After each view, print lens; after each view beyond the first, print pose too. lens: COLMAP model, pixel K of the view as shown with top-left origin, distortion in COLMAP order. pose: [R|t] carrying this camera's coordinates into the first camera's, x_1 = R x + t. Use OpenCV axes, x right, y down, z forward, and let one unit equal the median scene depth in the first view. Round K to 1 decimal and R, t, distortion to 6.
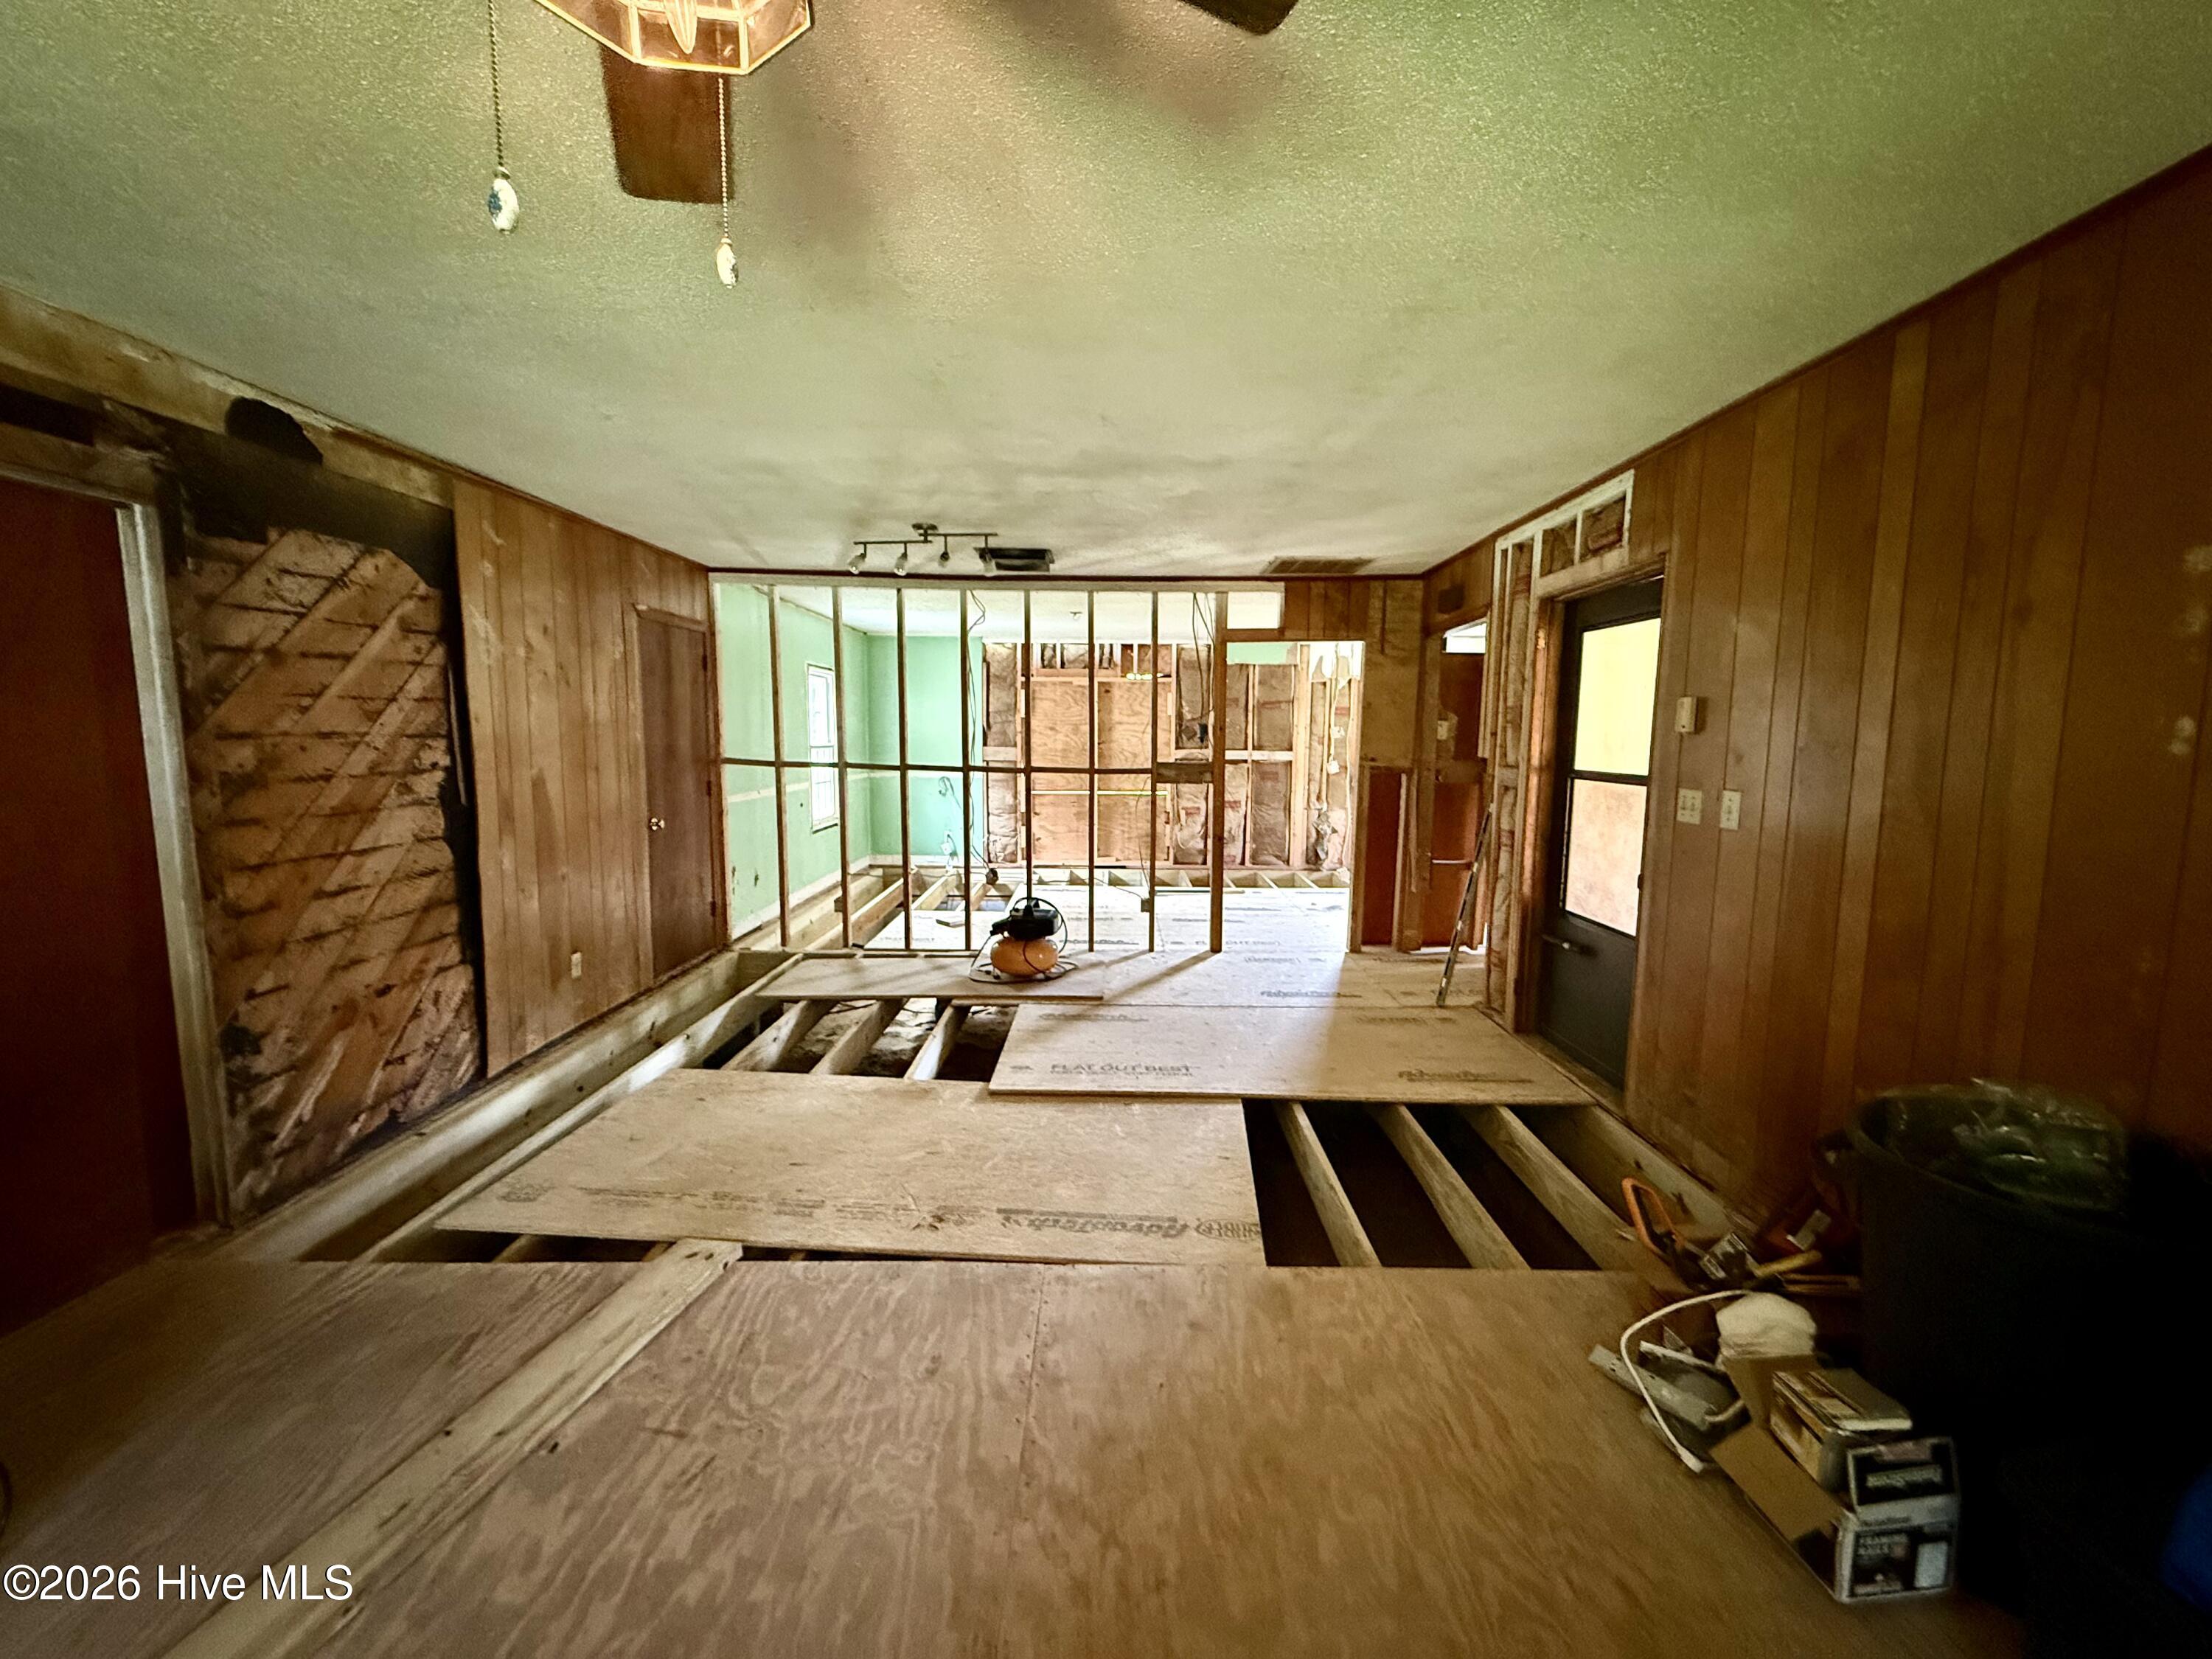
lens RADIAL K [[877.2, 0, 1109.5], [0, 877.2, 829.8], [0, 0, 1]] dist [-0.000169, 0.000025]
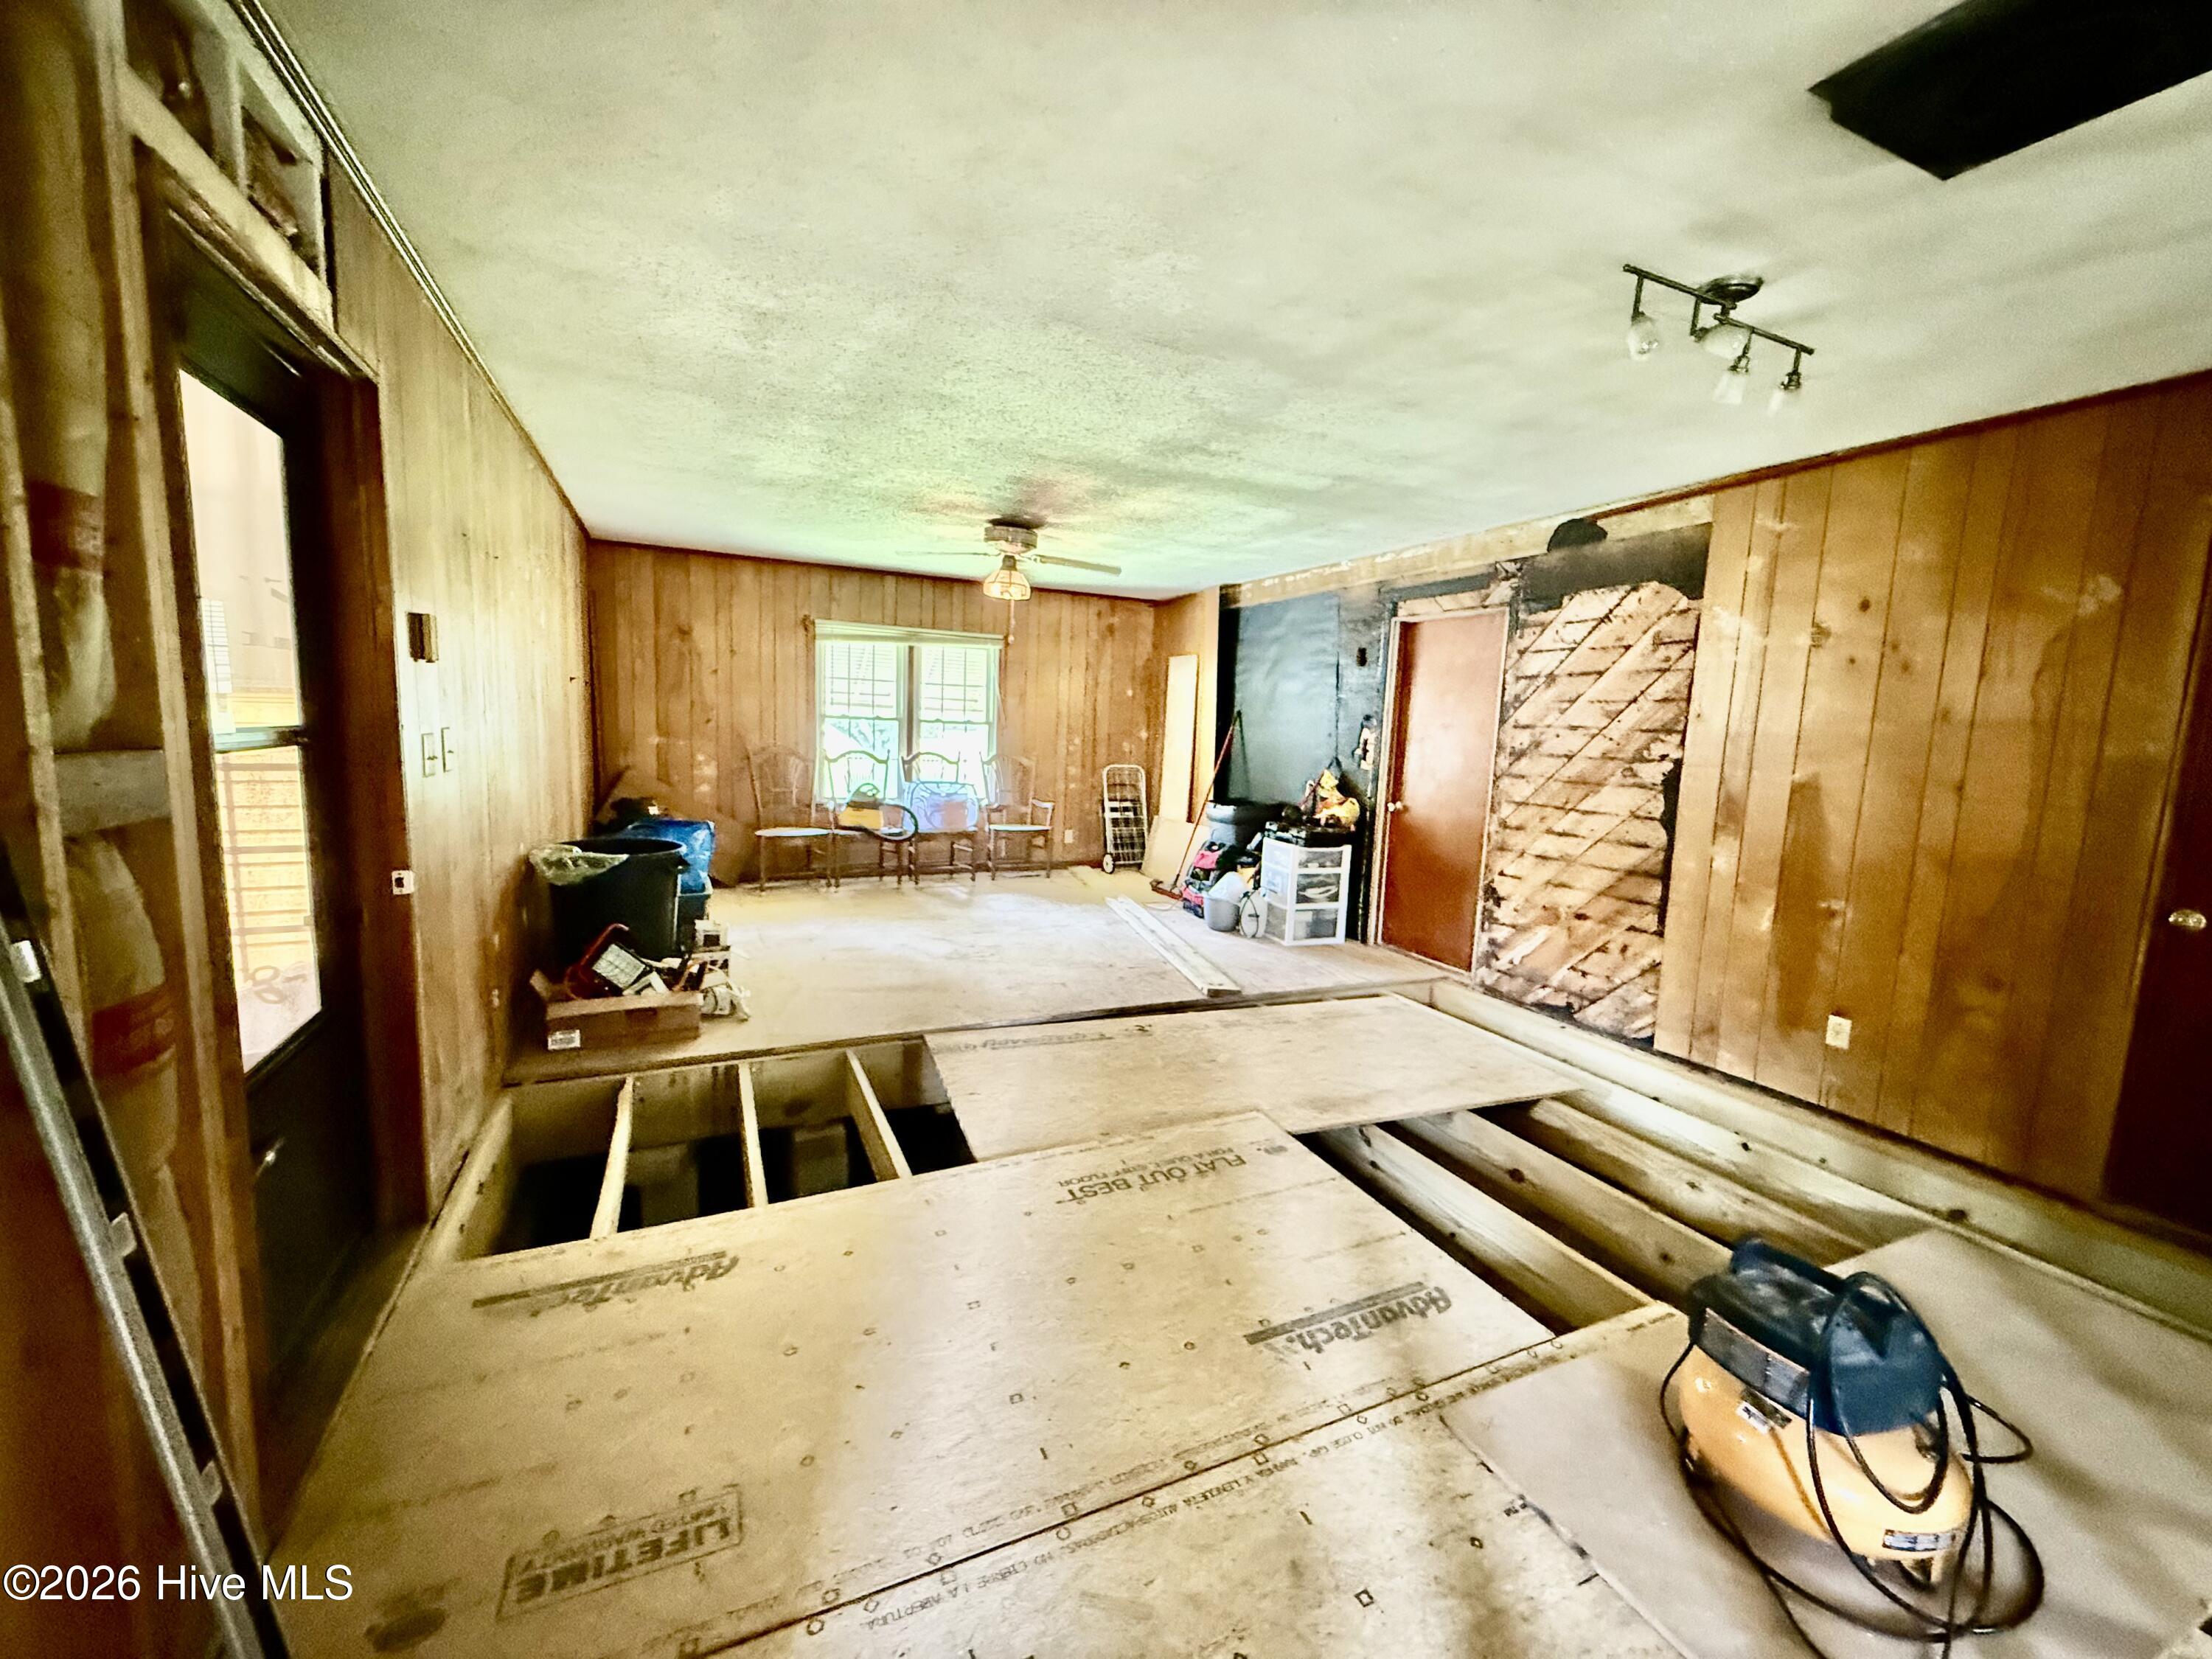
lens RADIAL K [[877.2, 0, 1104.4], [0, 877.2, 826.8], [0, 0, 1]] dist [-0.000169, 0.000025]
pose [[-0.902174, 0.013167, -0.431172, 0.402221], [-0.089401, 0.972126, 0.216746, -0.170839], [0.422007, 0.234090, -0.875849, 1.745856]]
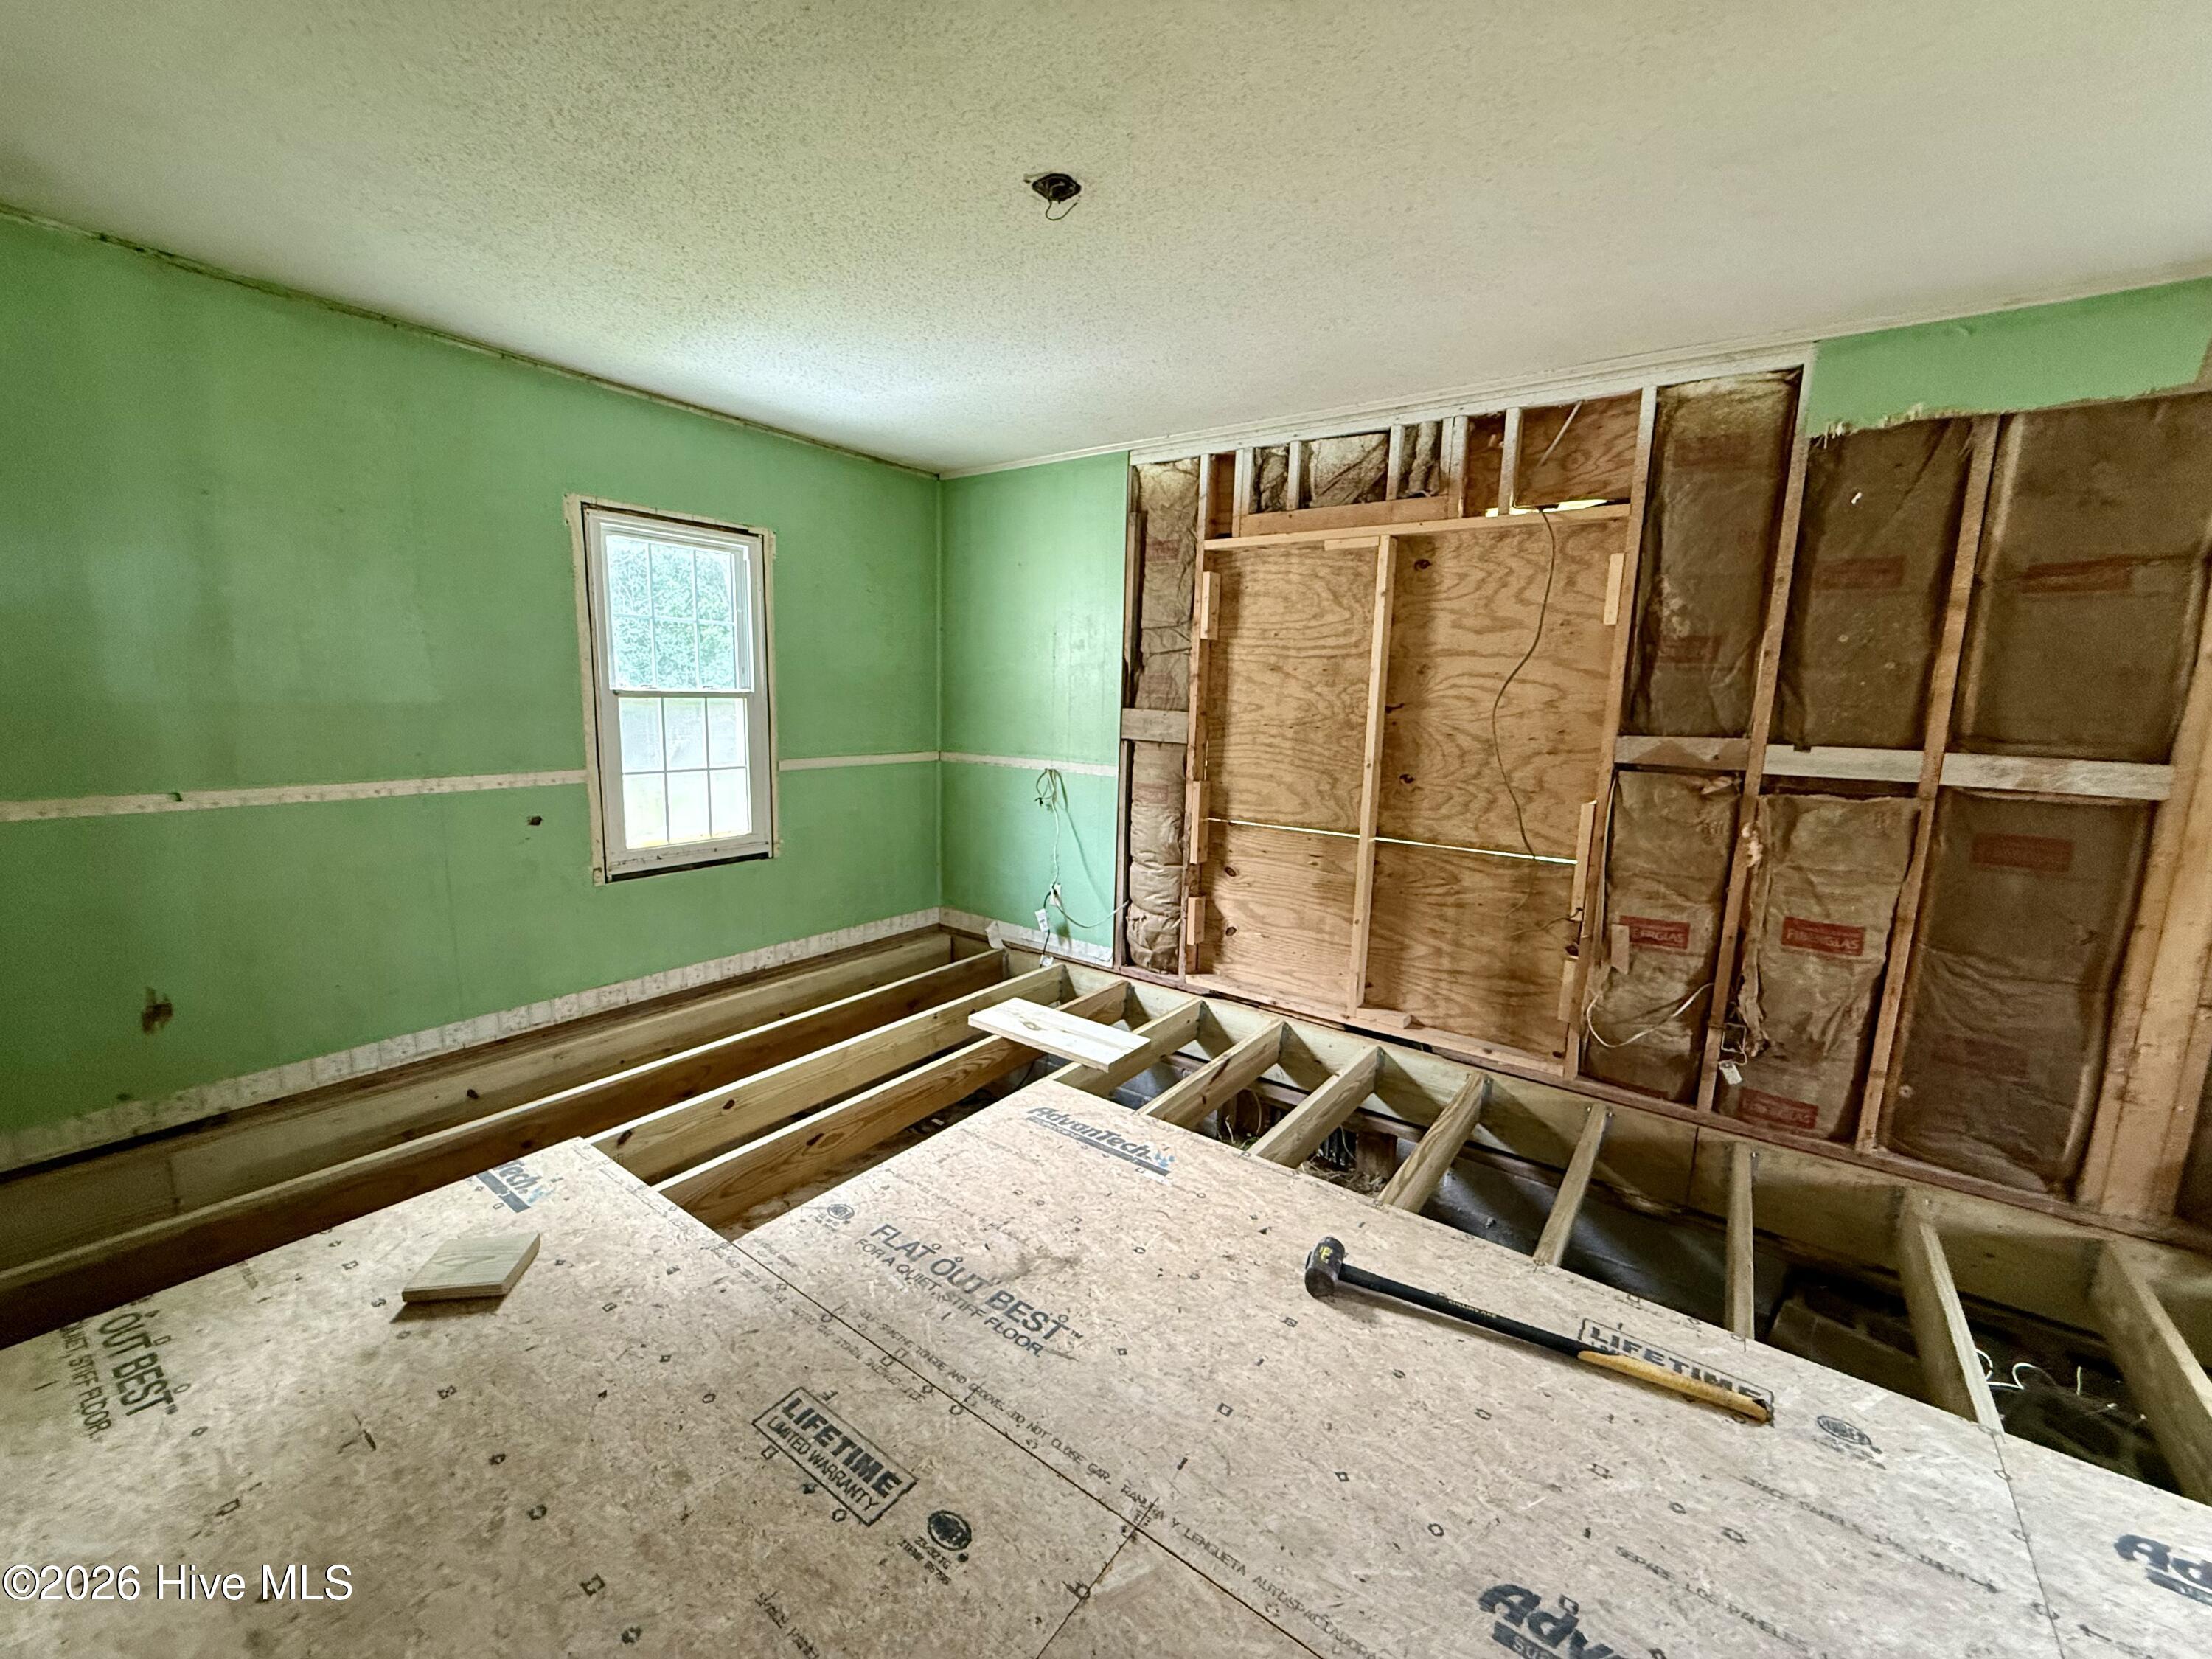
lens RADIAL K [[877.2, 0, 1107.6], [0, 877.2, 829.4], [0, 0, 1]] dist [-0.000169, 0.000025]
pose [[0.811349, 0.108152, -0.574471, 0.184380], [-0.085191, 0.994120, 0.066838, -0.103563], [0.578322, -0.005289, 0.815792, 1.045835]]
